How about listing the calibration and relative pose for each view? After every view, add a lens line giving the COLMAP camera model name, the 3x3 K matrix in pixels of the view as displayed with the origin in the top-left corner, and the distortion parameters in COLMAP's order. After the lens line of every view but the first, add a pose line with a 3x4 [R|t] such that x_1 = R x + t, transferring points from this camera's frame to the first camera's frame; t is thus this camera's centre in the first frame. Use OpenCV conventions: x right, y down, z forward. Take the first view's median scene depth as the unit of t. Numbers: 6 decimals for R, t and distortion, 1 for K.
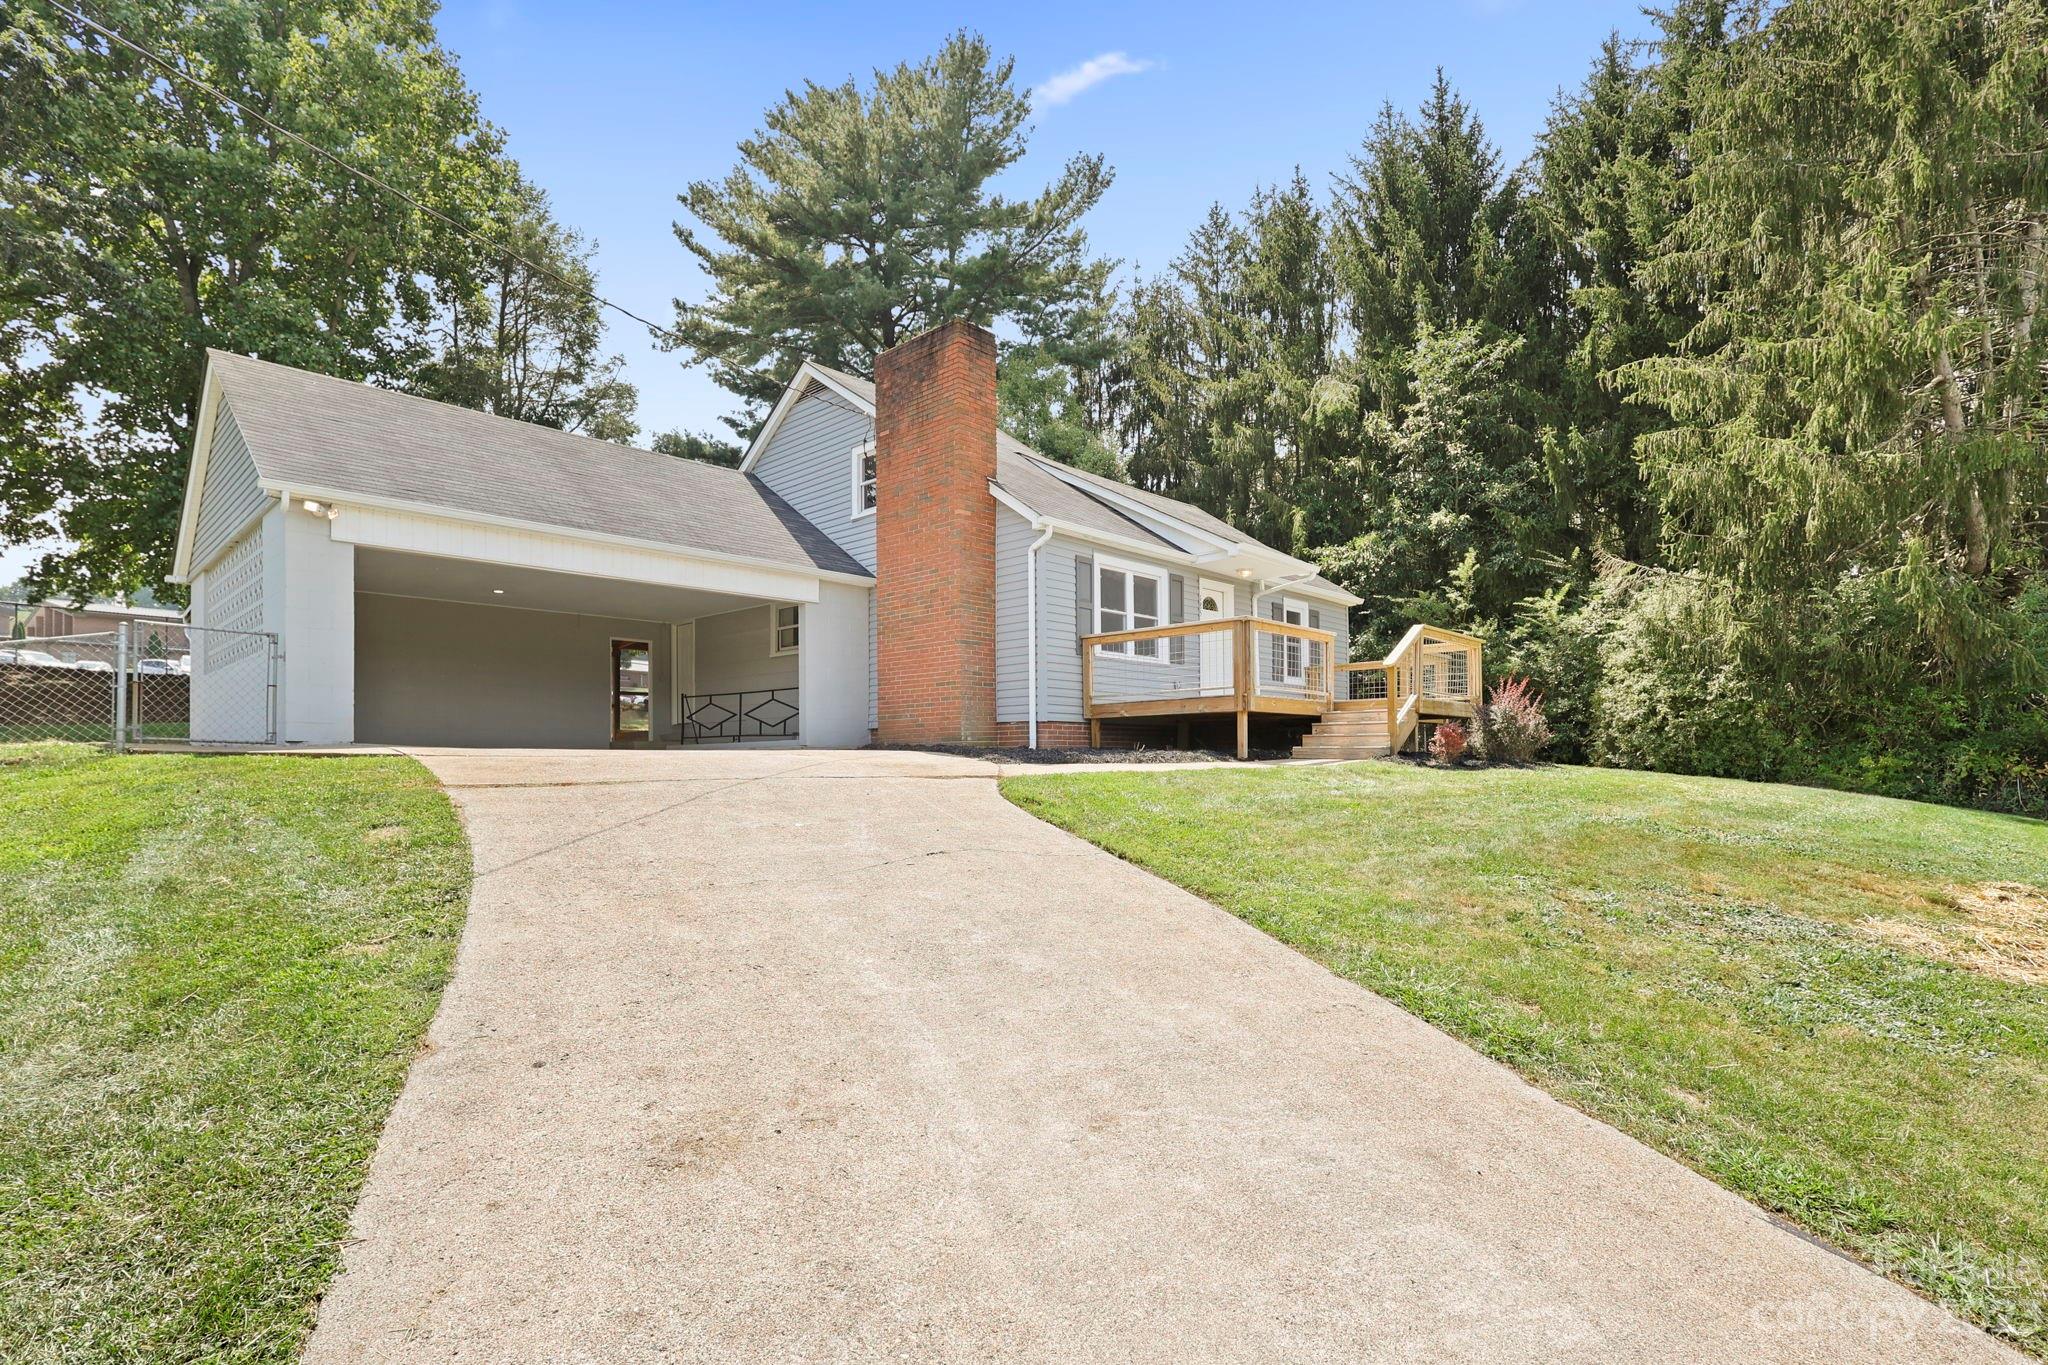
lens RADIAL K [[968.5, 0, 1028.2], [0, 968.5, 673.5], [0, 0, 1]] dist [0.002246, 0.001150]
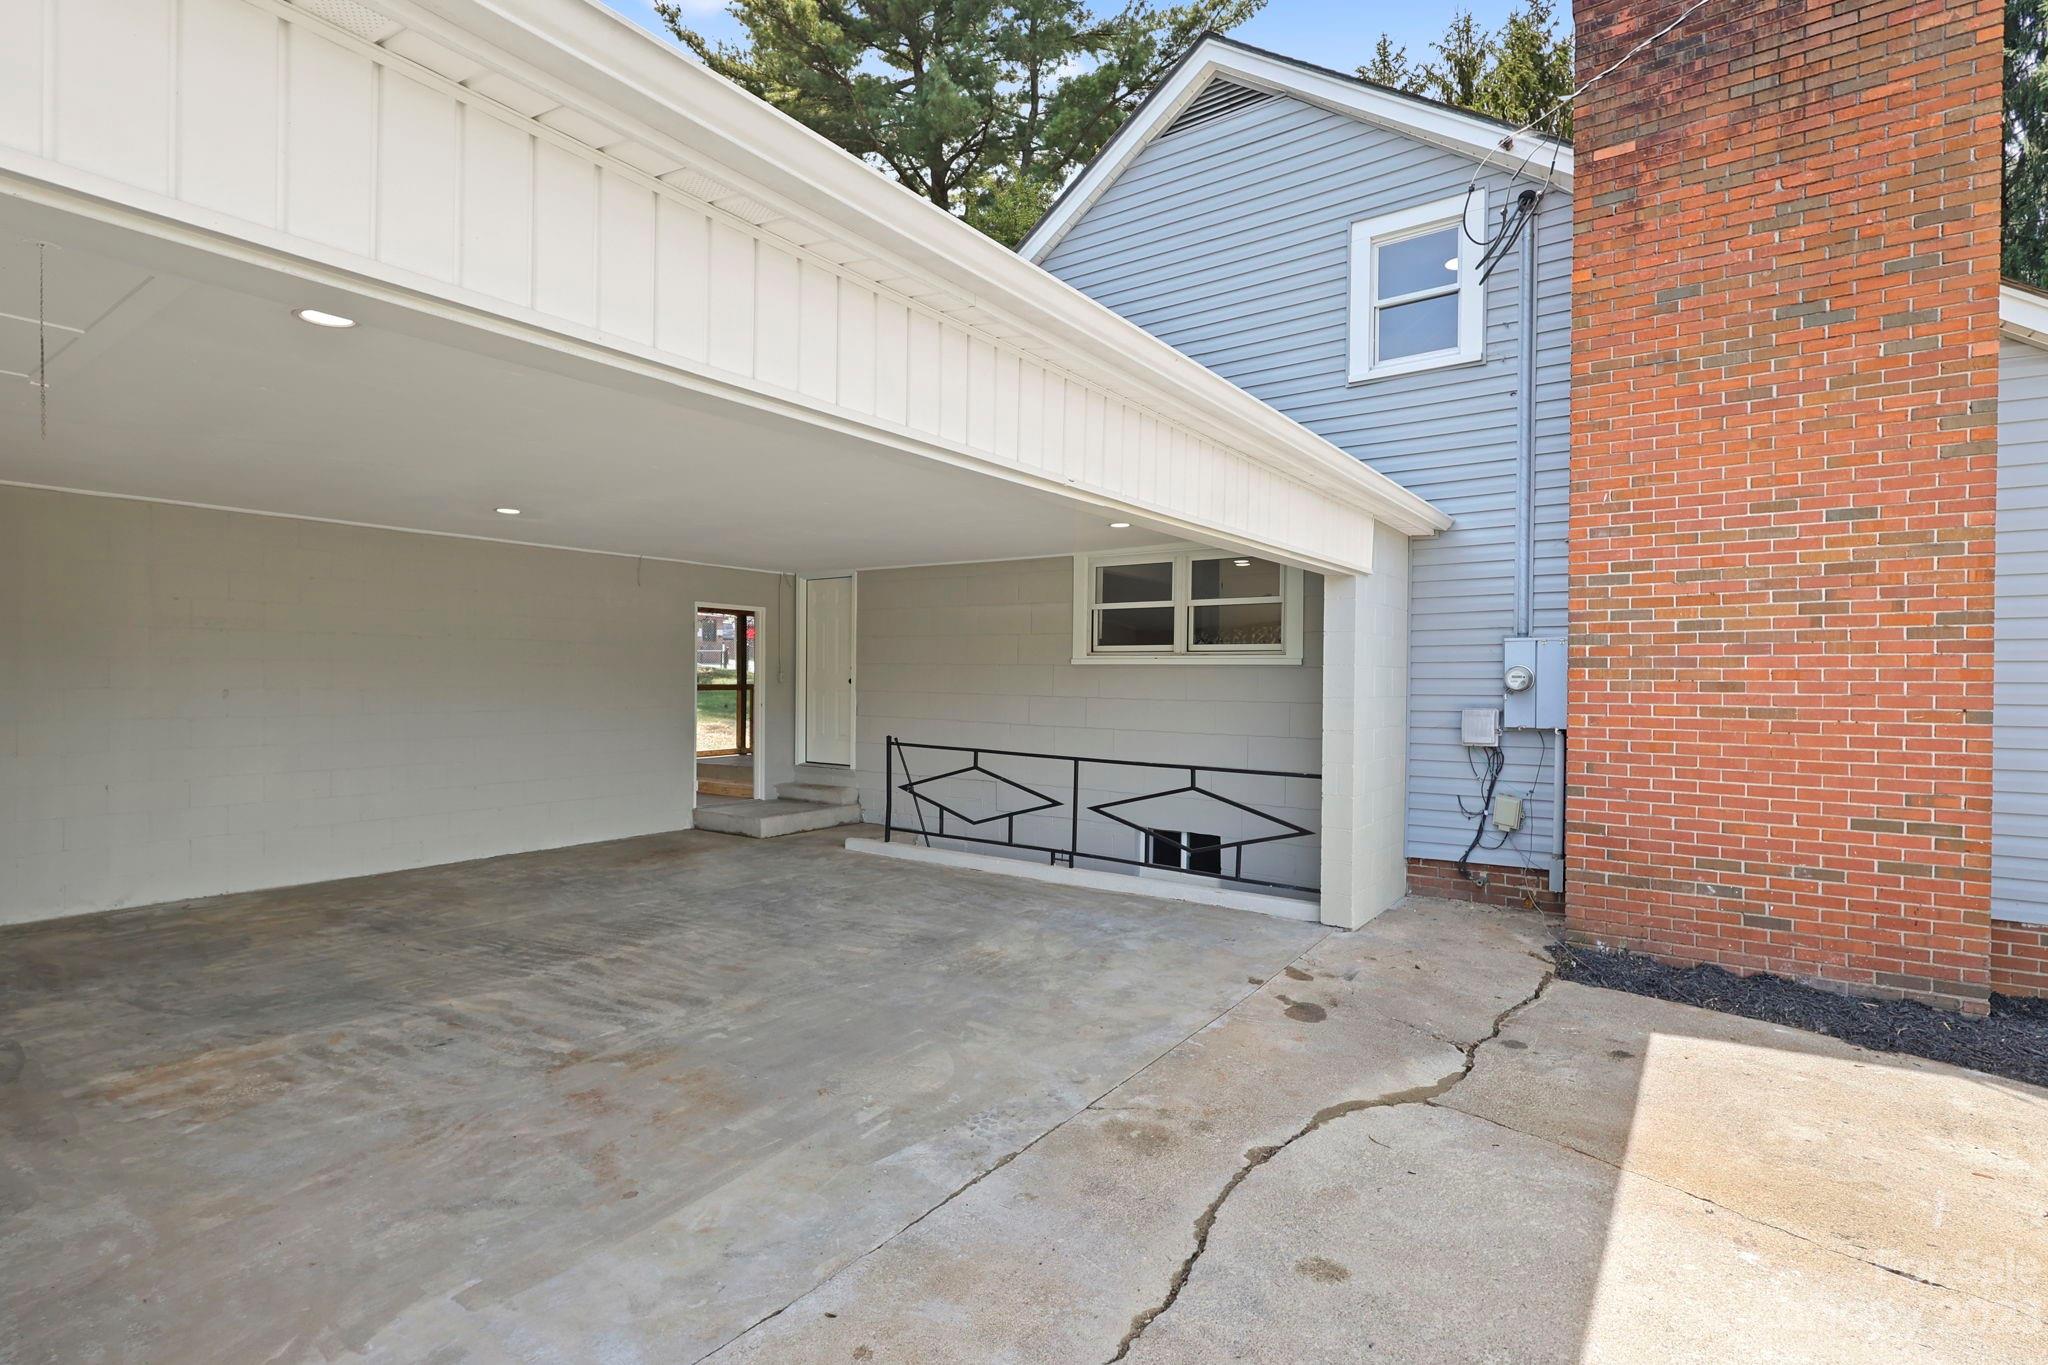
lens RADIAL K [[953.6, 0, 1031.9], [0, 953.6, 627.3], [0, 0, 1]] dist [0.000150, -0.000180]
pose [[0.992674, 0.026085, 0.117972, -0.305329], [-0.029996, 0.999054, 0.031499, -0.044564], [-0.117039, -0.034807, 0.992517, 0.463489]]
